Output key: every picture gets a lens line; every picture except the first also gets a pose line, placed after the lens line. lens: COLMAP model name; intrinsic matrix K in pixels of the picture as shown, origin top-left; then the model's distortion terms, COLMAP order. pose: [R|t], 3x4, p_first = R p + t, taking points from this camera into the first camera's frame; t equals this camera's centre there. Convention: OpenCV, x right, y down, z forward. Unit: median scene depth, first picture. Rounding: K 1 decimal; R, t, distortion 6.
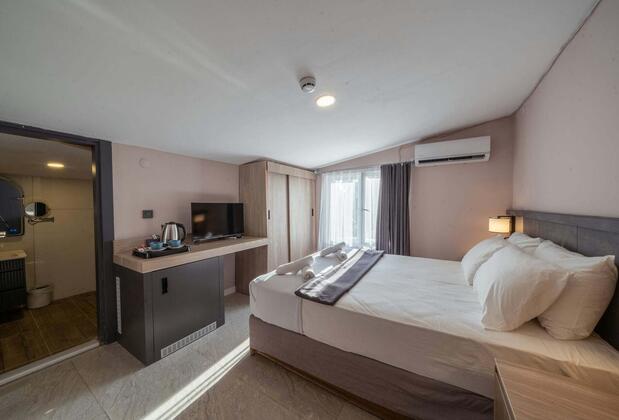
lens RADIAL K [[218.1, 0, 308.1], [0, 218.1, 208.7], [0, 0, 1]] dist [-0.000271, -0.000017]
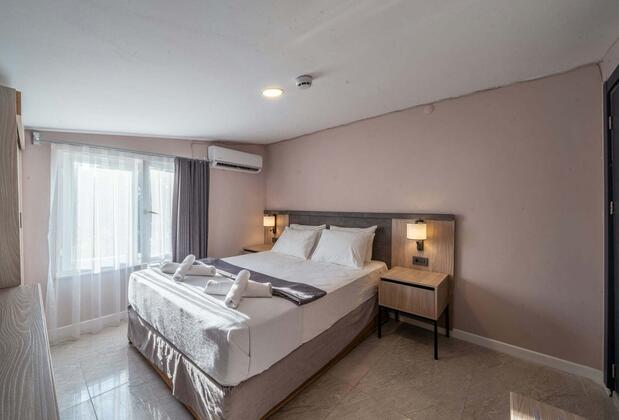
lens RADIAL K [[237.7, 0, 317.4], [0, 237.7, 208.6], [0, 0, 1]] dist [-0.000487, -0.000041]
pose [[0.143108, -0.000613, 0.989707, -0.498496], [0.009569, 0.999954, -0.000765, -0.001735], [-0.989661, 0.009580, 0.143107, 0.383148]]
